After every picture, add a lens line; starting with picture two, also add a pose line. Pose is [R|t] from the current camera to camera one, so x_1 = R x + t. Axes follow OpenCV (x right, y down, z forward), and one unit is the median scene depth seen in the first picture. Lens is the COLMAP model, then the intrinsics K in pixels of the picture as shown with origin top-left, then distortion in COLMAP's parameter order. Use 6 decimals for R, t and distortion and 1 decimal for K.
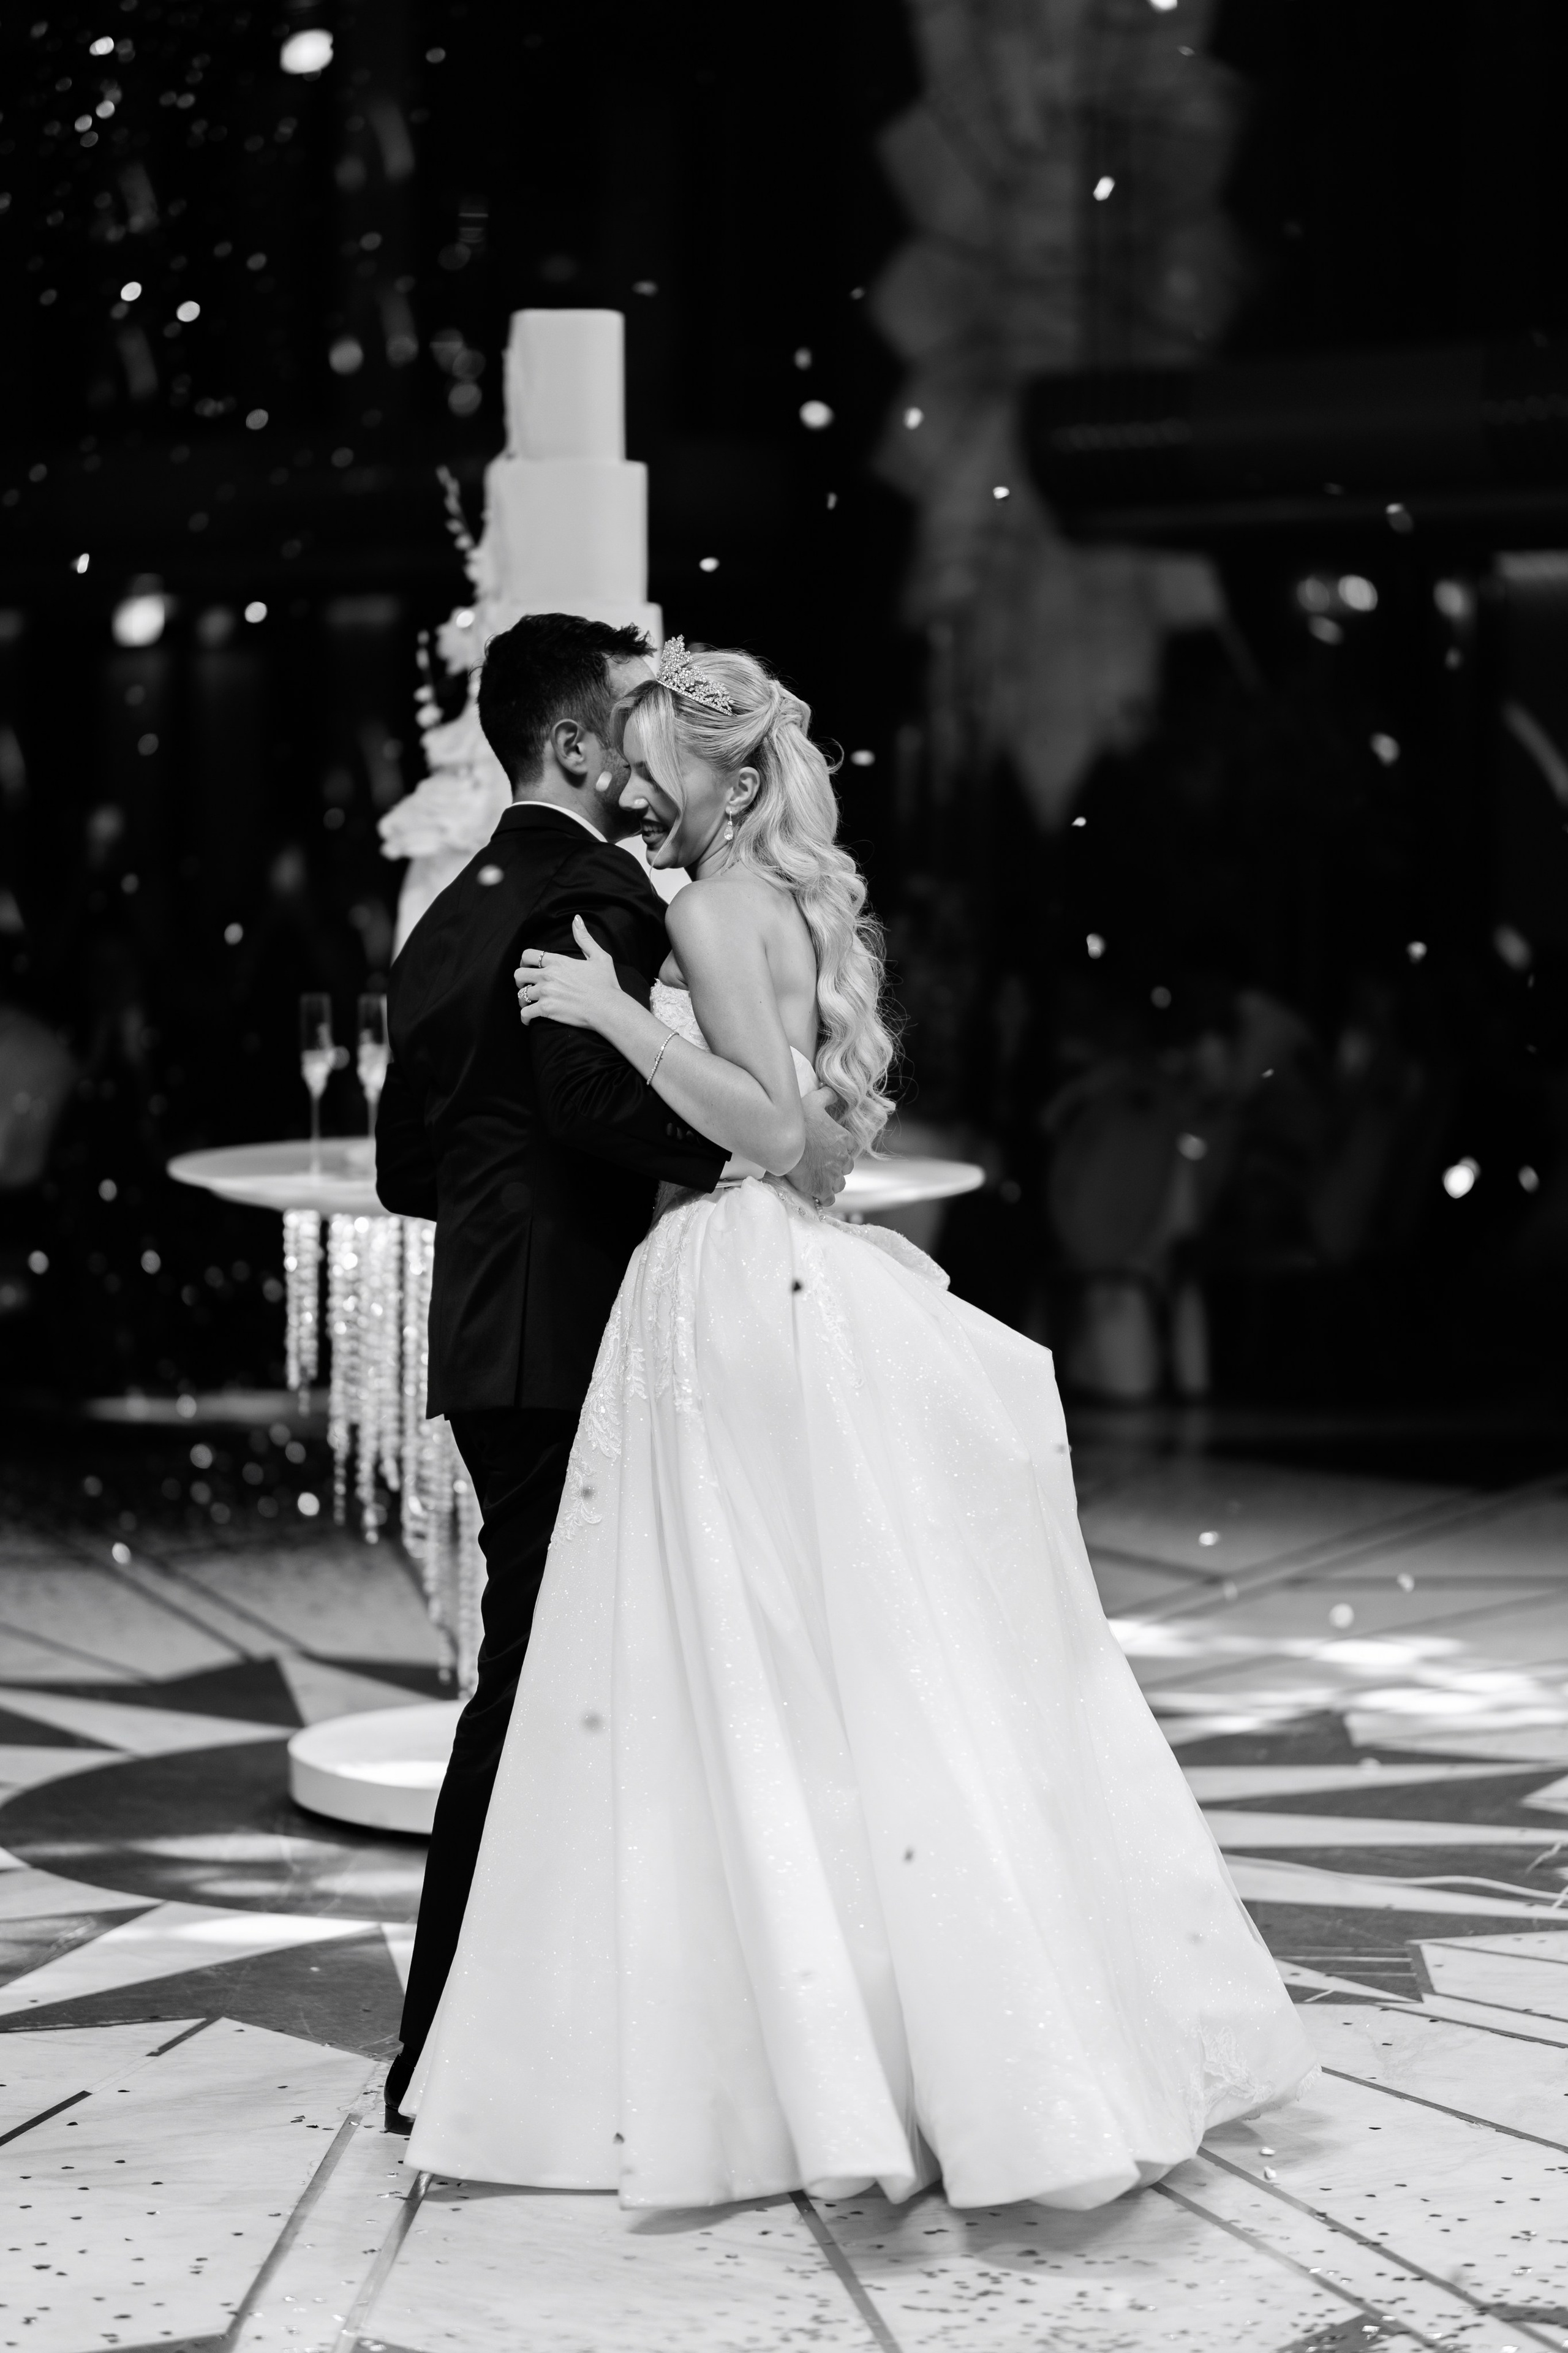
lens RADIAL K [[5751.4, 0, 784.0], [0, 5751.4, 1176.5], [0, 0, 1]] dist [-0.002705, 0.633385]
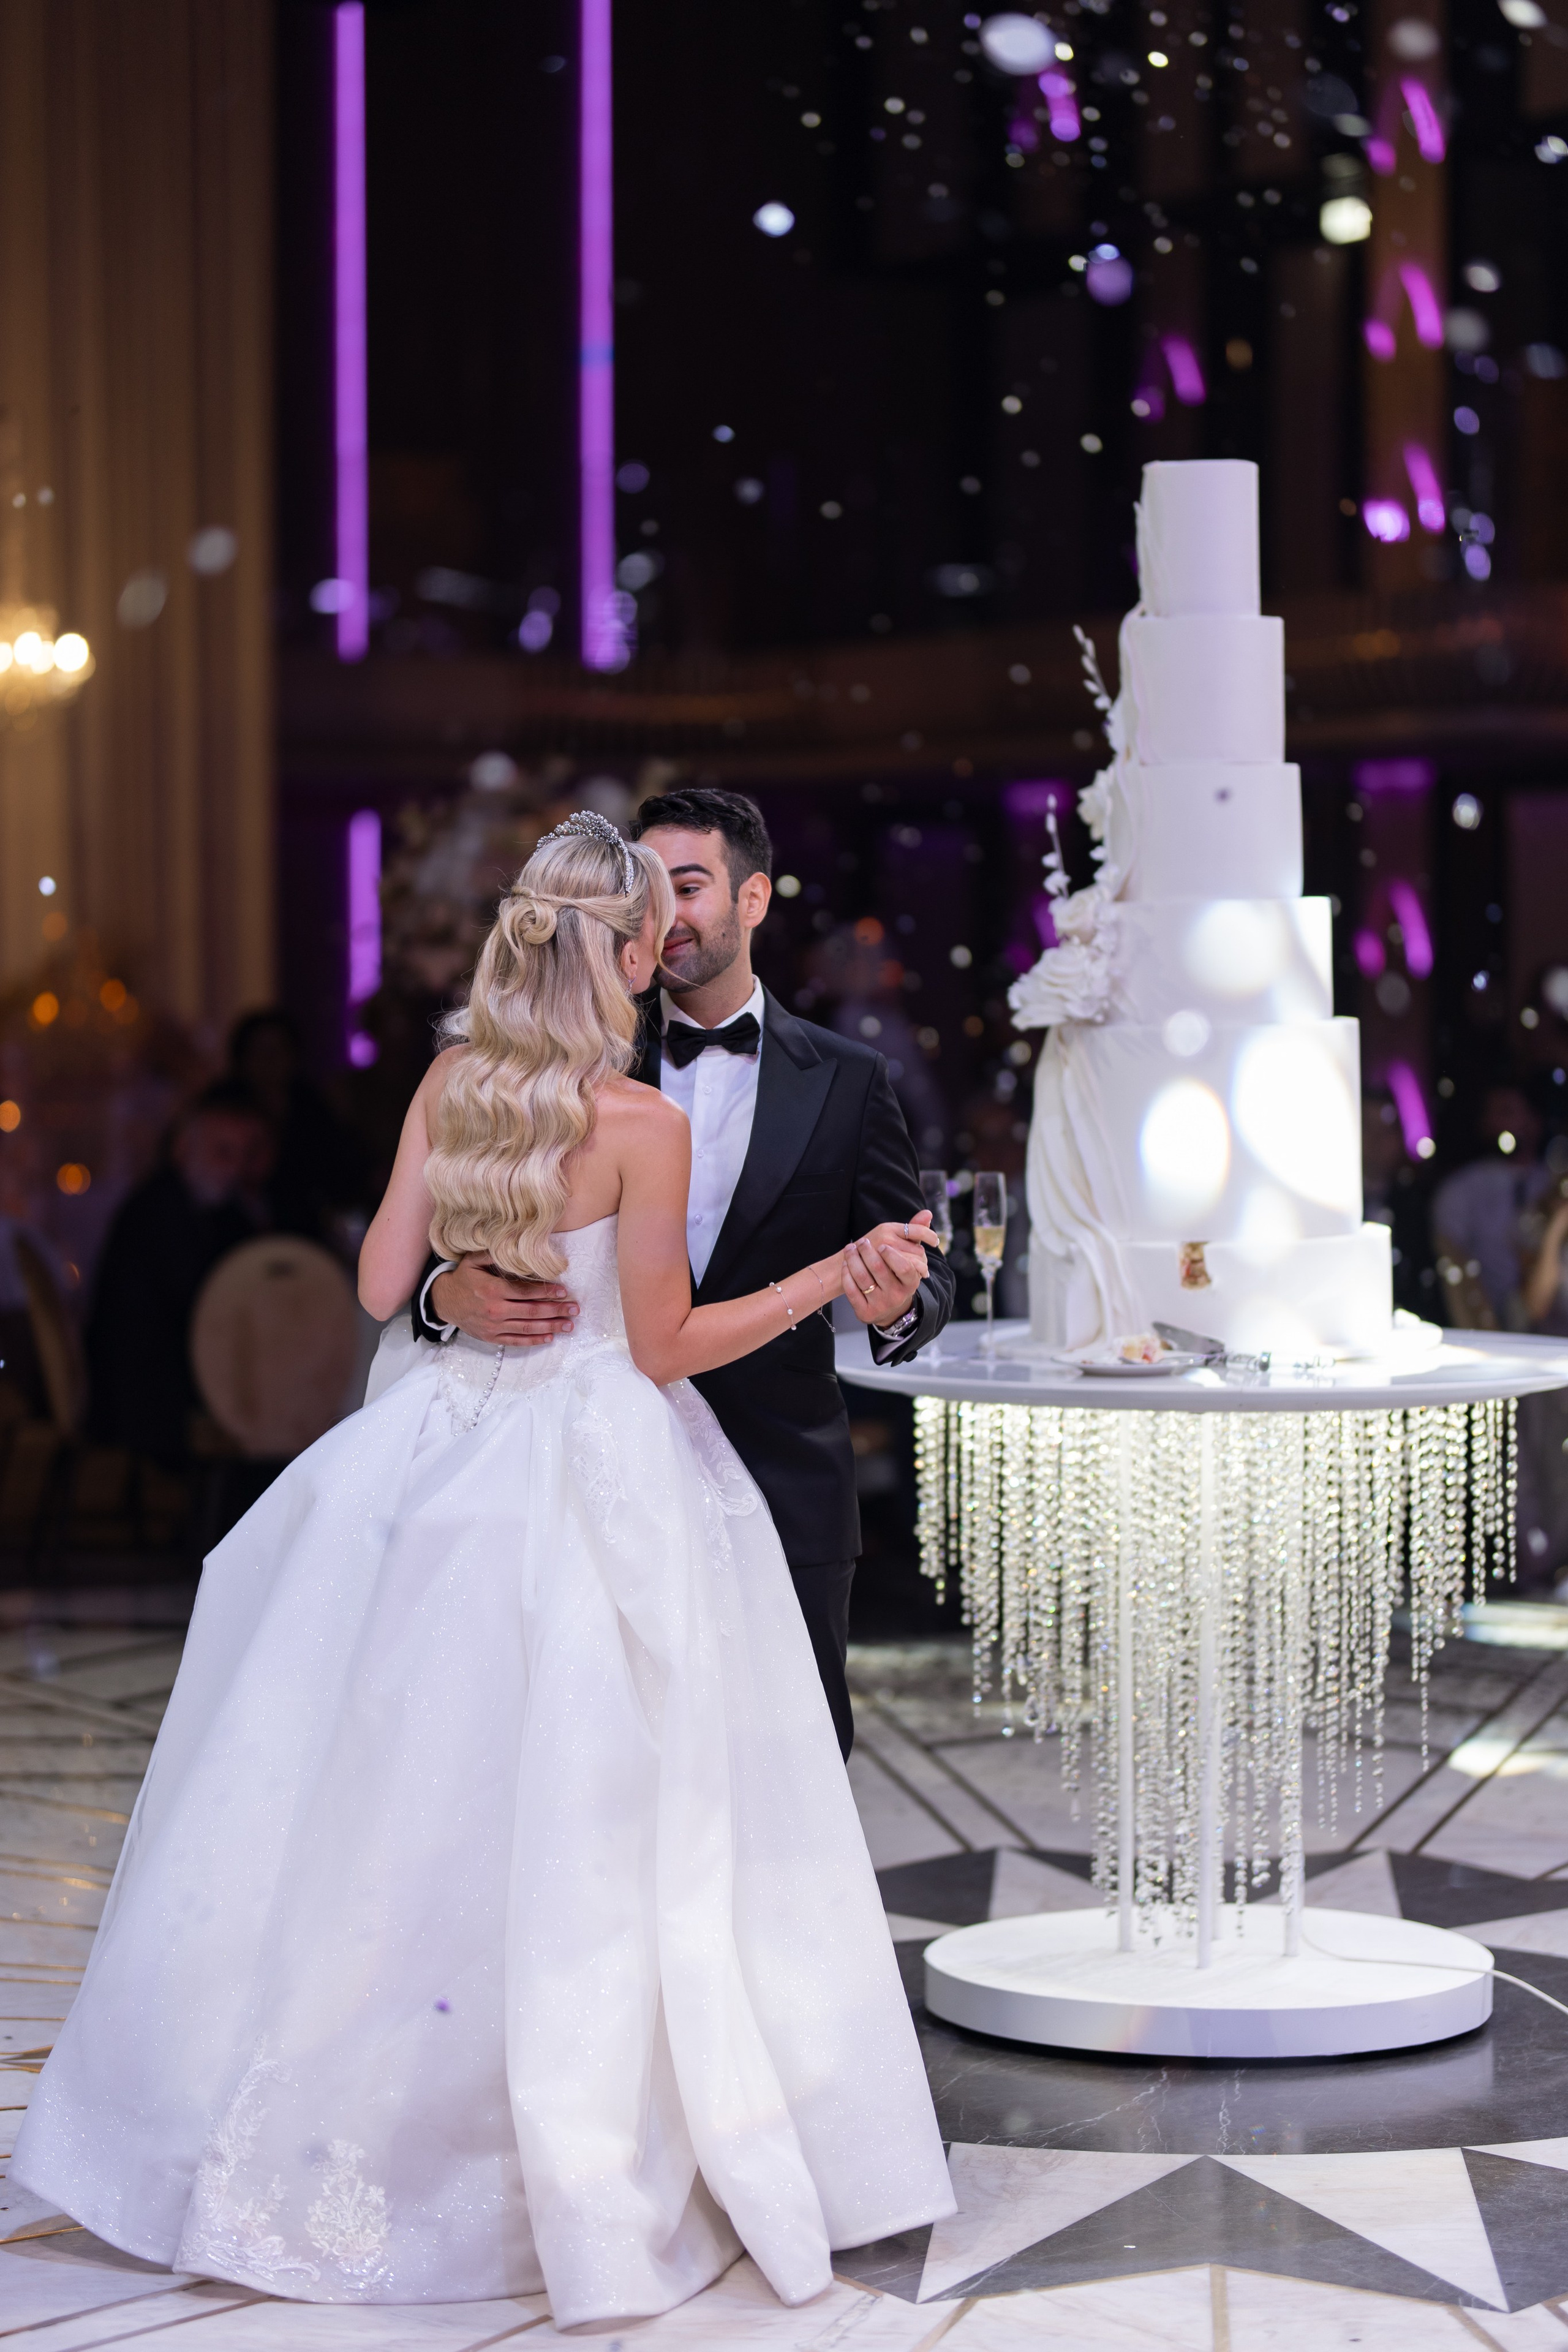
lens RADIAL K [[5709.4, 0, 784.0], [0, 5709.4, 1176.0], [0, 0, 1]] dist [0.036699, -0.214812]
pose [[0.978318, -0.003345, -0.207081, 0.090738], [-0.002685, 0.999581, -0.028827, -0.003061], [0.207091, 0.028758, 0.977899, 0.054367]]
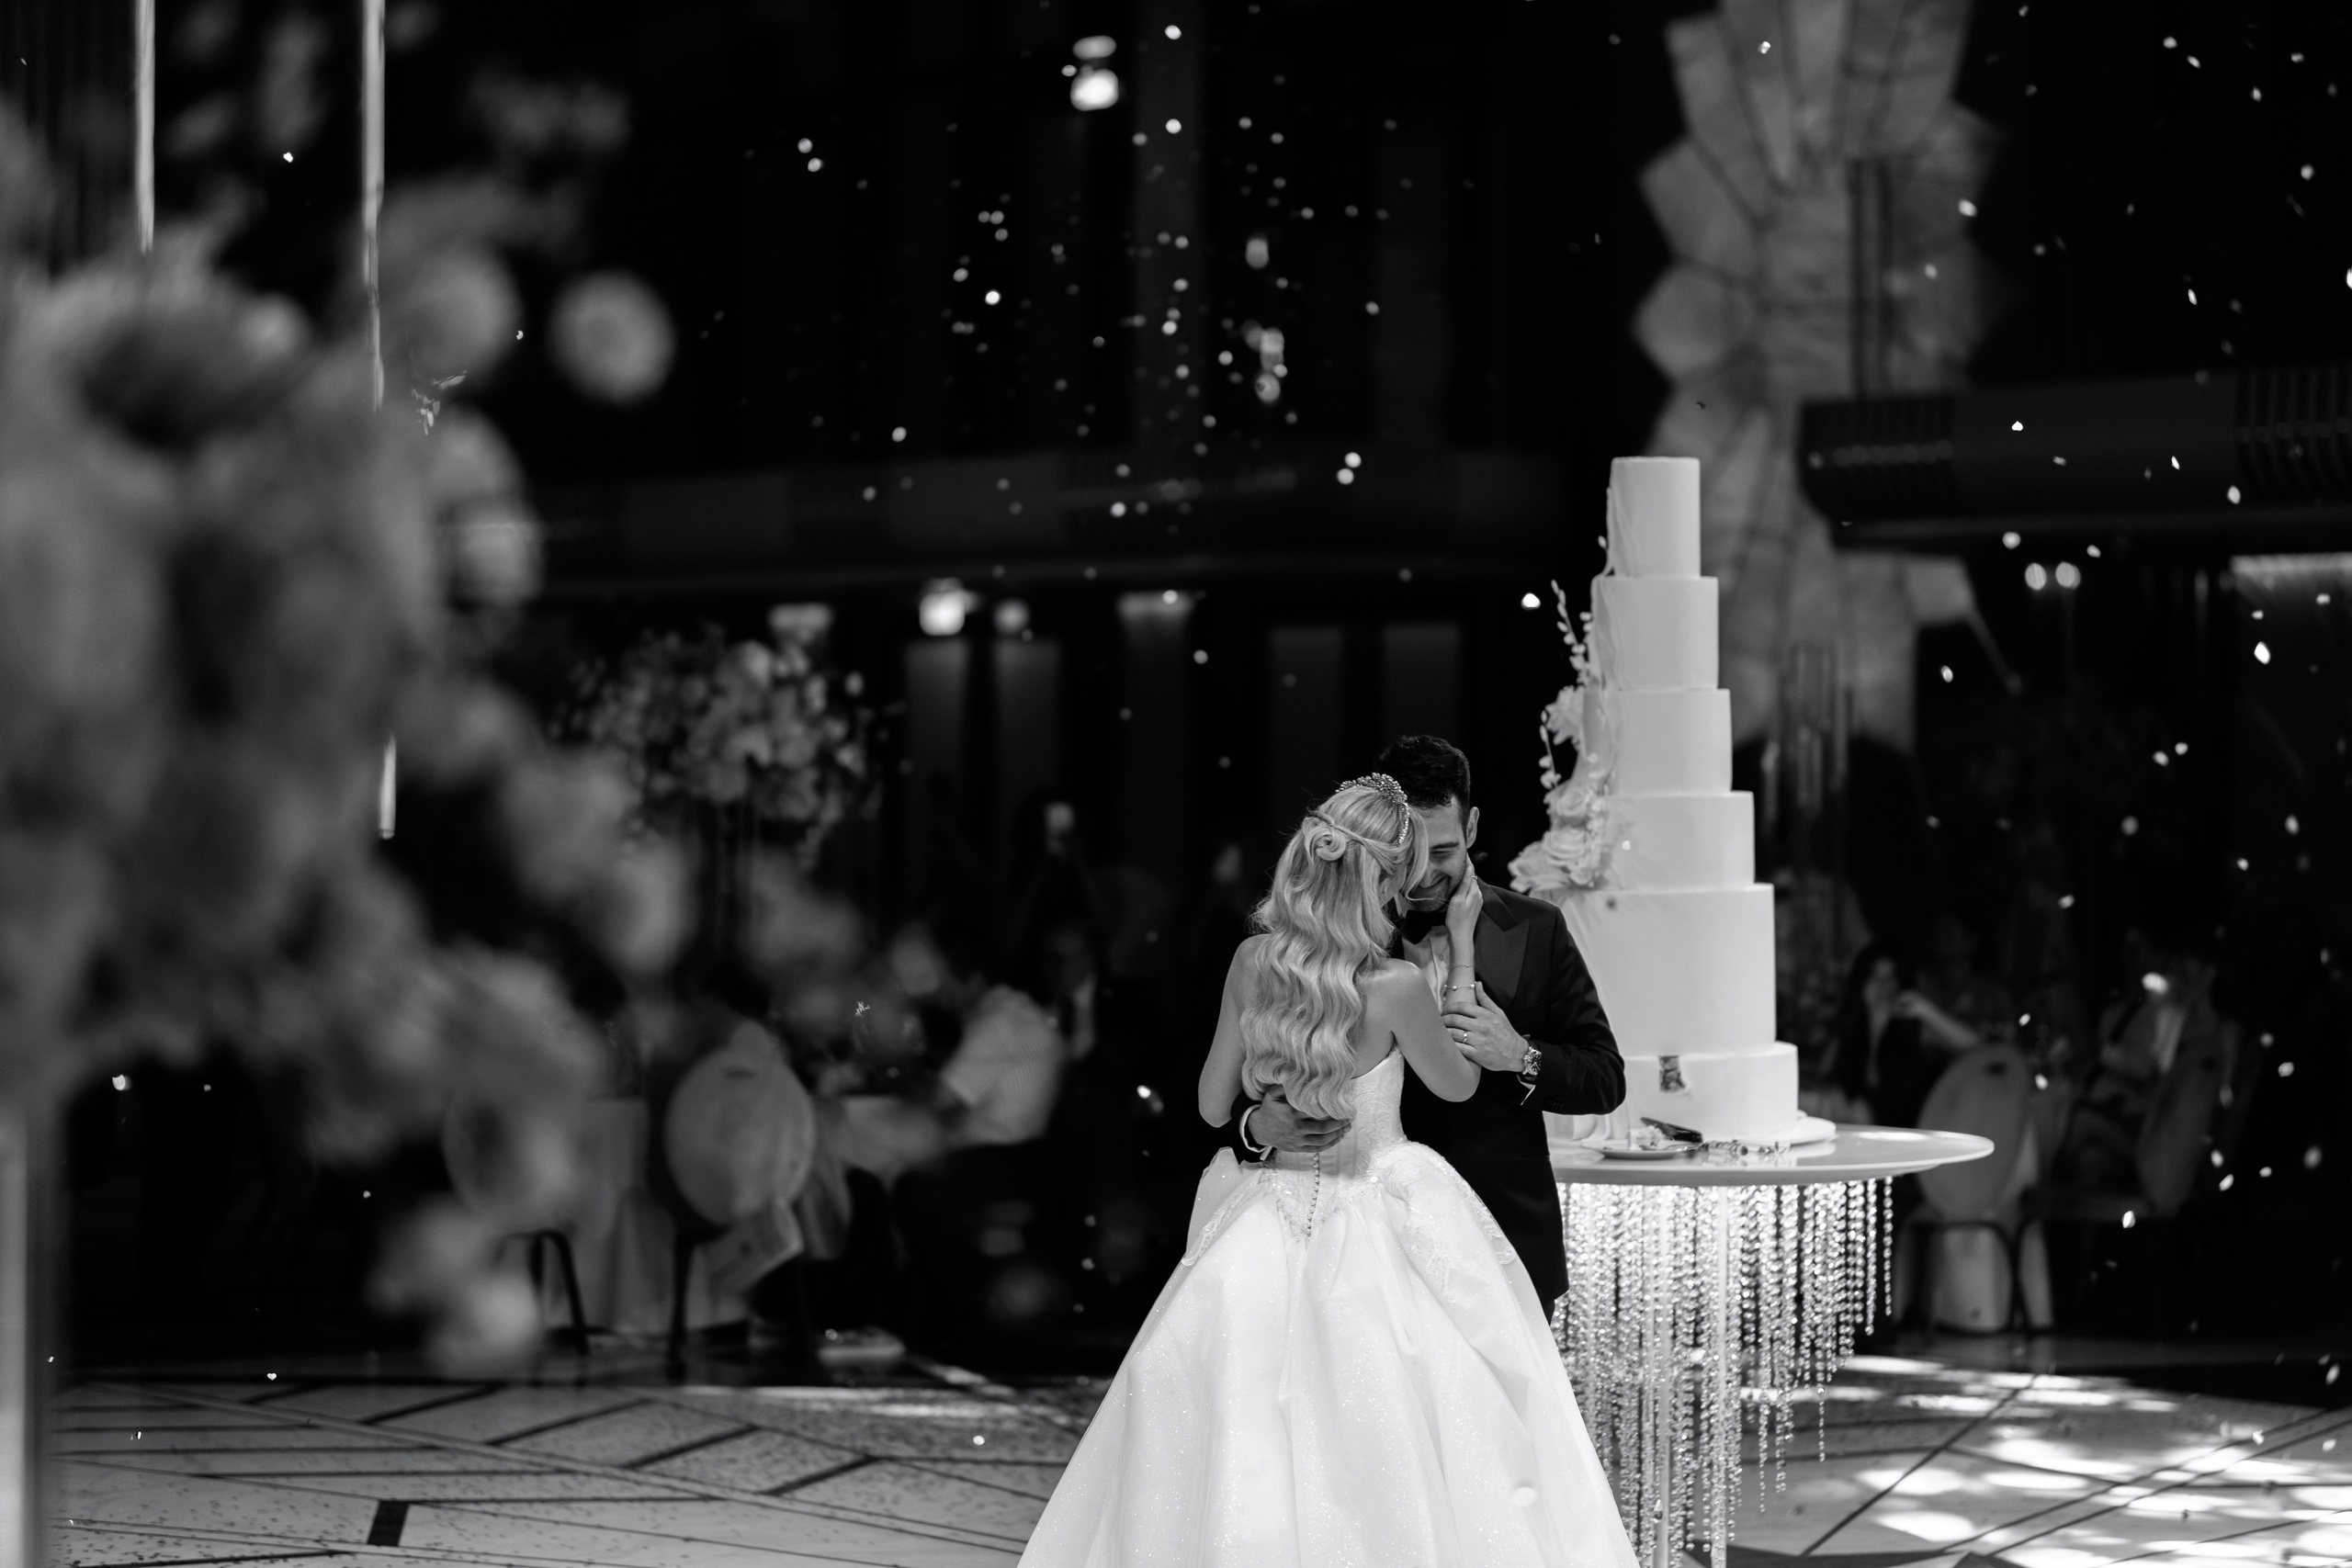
lens RADIAL K [[5748.8, 0, 1176.0], [0, 5748.8, 784.0], [0, 0, 1]] dist [-0.002705, 0.633385]
pose [[0.999284, -0.004473, -0.037566, -0.095056], [0.002283, 0.998307, -0.058117, -0.006245], [0.037762, 0.057989, 0.997603, -0.250901]]
